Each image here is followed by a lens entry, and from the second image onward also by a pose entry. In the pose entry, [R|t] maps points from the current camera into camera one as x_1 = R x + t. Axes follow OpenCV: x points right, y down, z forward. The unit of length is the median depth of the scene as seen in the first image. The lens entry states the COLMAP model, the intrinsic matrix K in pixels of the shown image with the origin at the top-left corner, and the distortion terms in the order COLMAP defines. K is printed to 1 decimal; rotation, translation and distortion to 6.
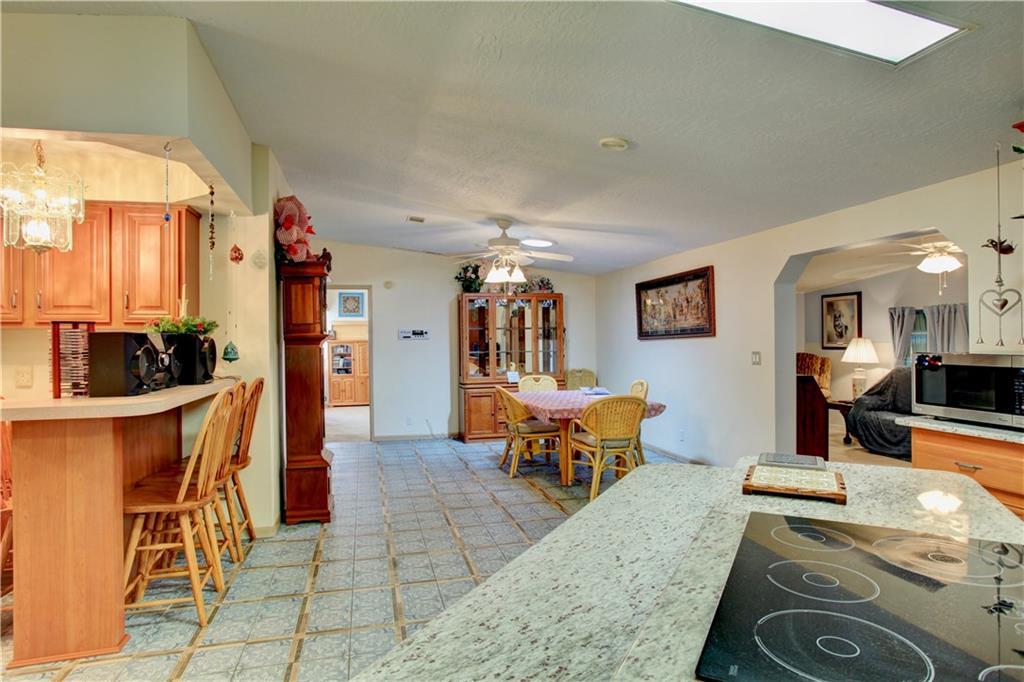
lens RADIAL K [[579.9, 0, 516.6], [0, 579.9, 339.1], [0, 0, 1]] dist [-0.052204, 0.023496]
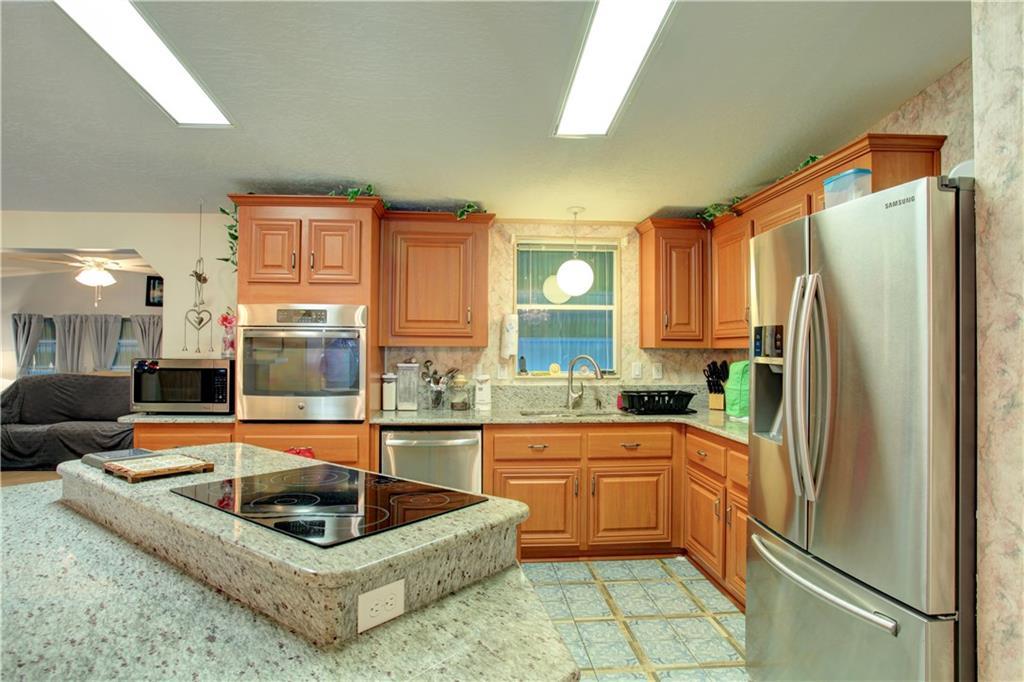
lens RADIAL K [[583.3, 0, 512.8], [0, 583.3, 336.1], [0, 0, 1]] dist [-0.061710, 0.034118]
pose [[0.180683, 0.029010, 0.983113, -0.141399], [-0.007499, 0.999576, -0.028117, 0.002399], [-0.983513, -0.002292, 0.180824, 0.018518]]
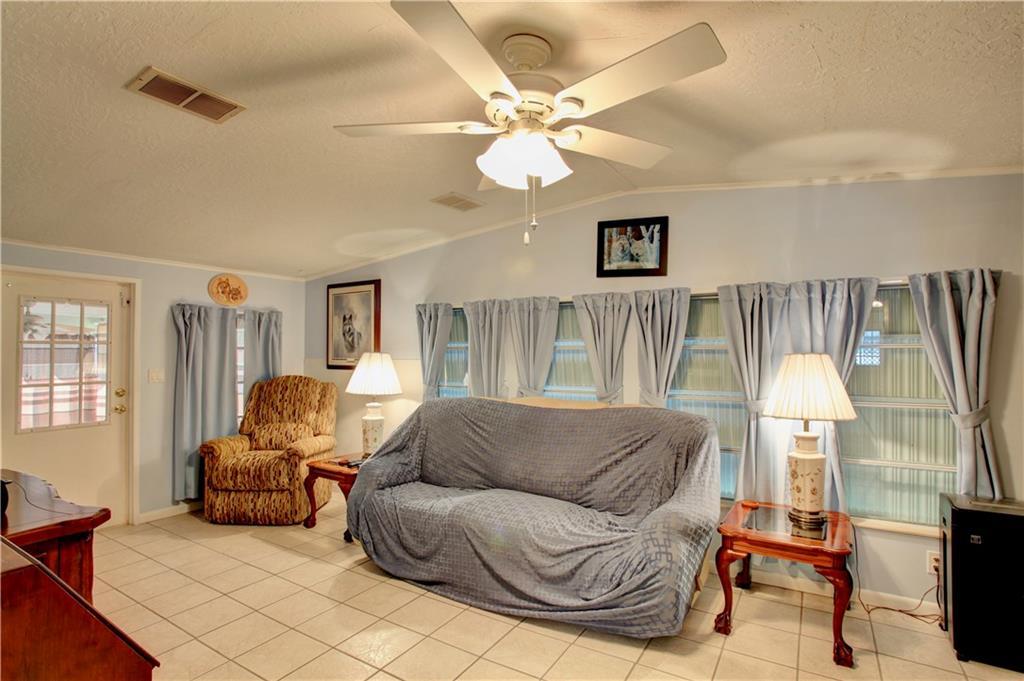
lens RADIAL K [[509.6, 0, 505.4], [0, 509.6, 341.7], [0, 0, 1]] dist [-0.046869, 0.013833]
pose [[0.739017, 0.015654, 0.673504, 0.416225], [-0.004941, 0.999829, -0.017817, -0.005039], [-0.673668, 0.009840, 0.738968, 0.619557]]
